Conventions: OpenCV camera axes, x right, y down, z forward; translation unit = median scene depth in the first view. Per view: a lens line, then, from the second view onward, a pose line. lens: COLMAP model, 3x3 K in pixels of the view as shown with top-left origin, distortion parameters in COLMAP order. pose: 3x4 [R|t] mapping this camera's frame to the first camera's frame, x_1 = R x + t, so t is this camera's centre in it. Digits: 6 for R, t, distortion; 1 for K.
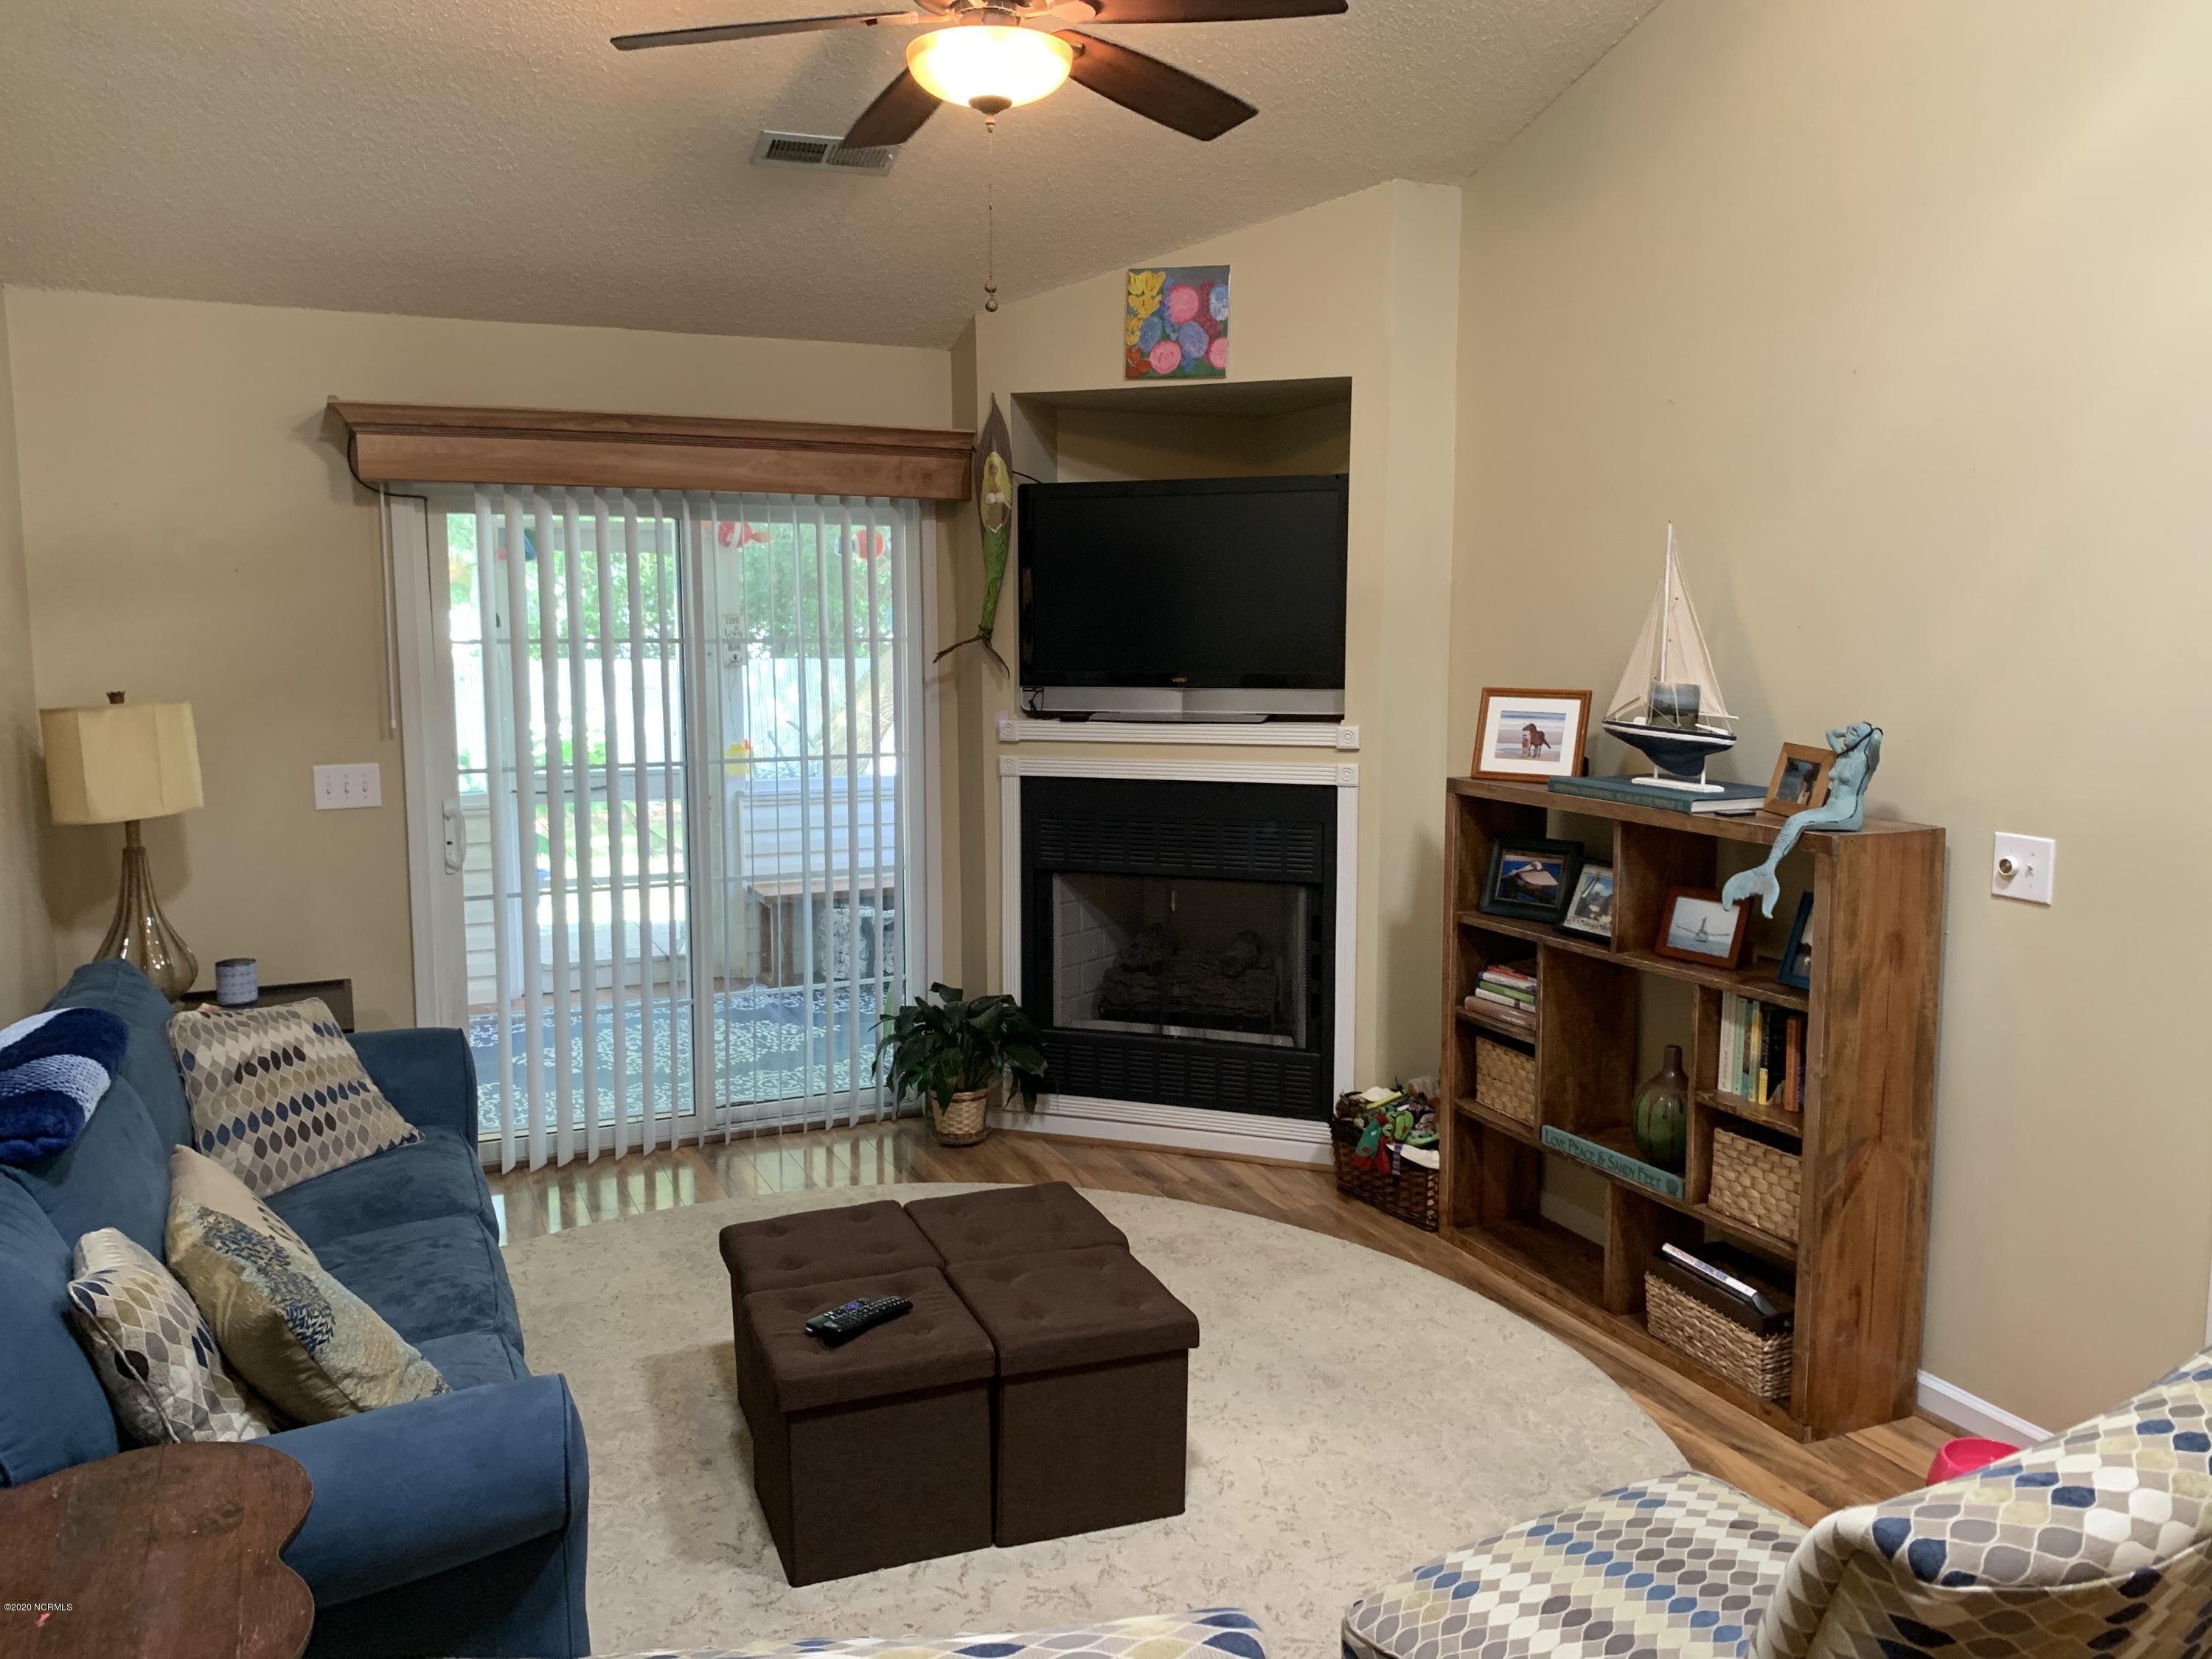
lens RADIAL K [[1705.3, 0, 1095.8], [0, 1705.3, 822.3], [0, 0, 1]] dist [0.055933, -0.067726]
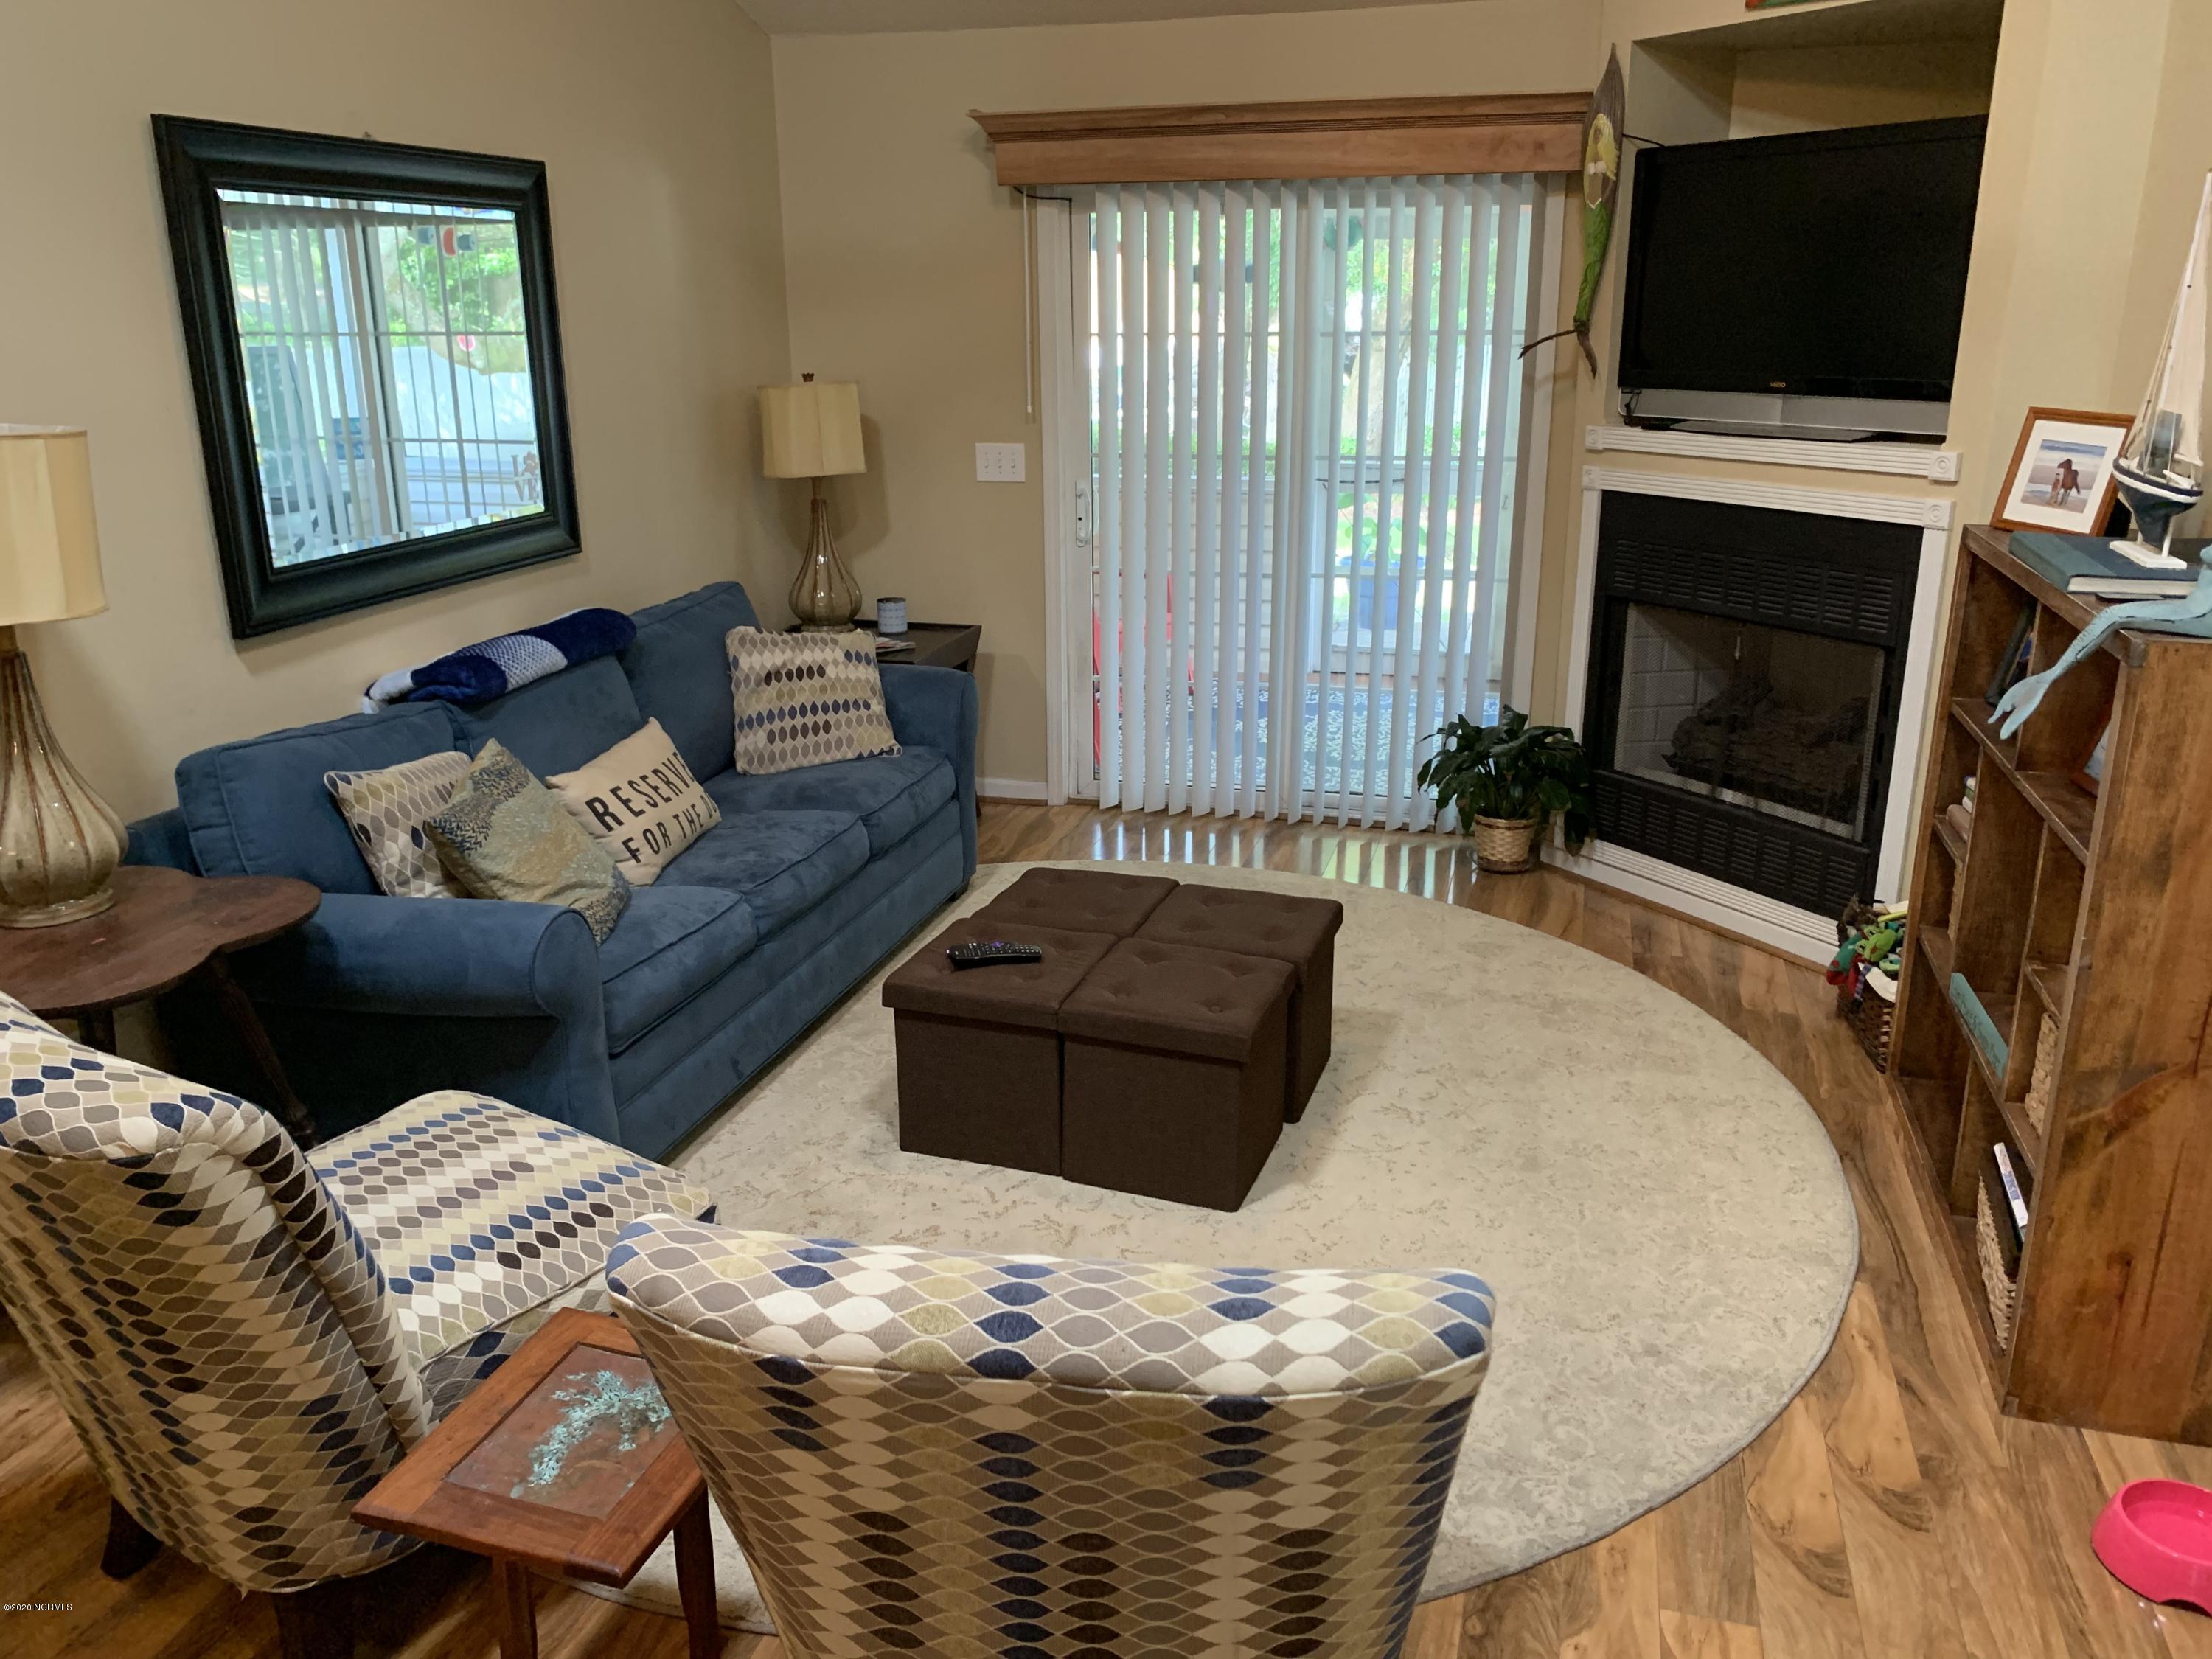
lens RADIAL K [[1705.3, 0, 1100.7], [0, 1705.3, 836.8], [0, 0, 1]] dist [0.055933, -0.067726]
pose [[0.760356, 0.191700, -0.620573, 0.408064], [-0.074934, 0.974963, 0.209360, -0.021442], [0.645170, -0.112686, 0.755684, 0.132601]]
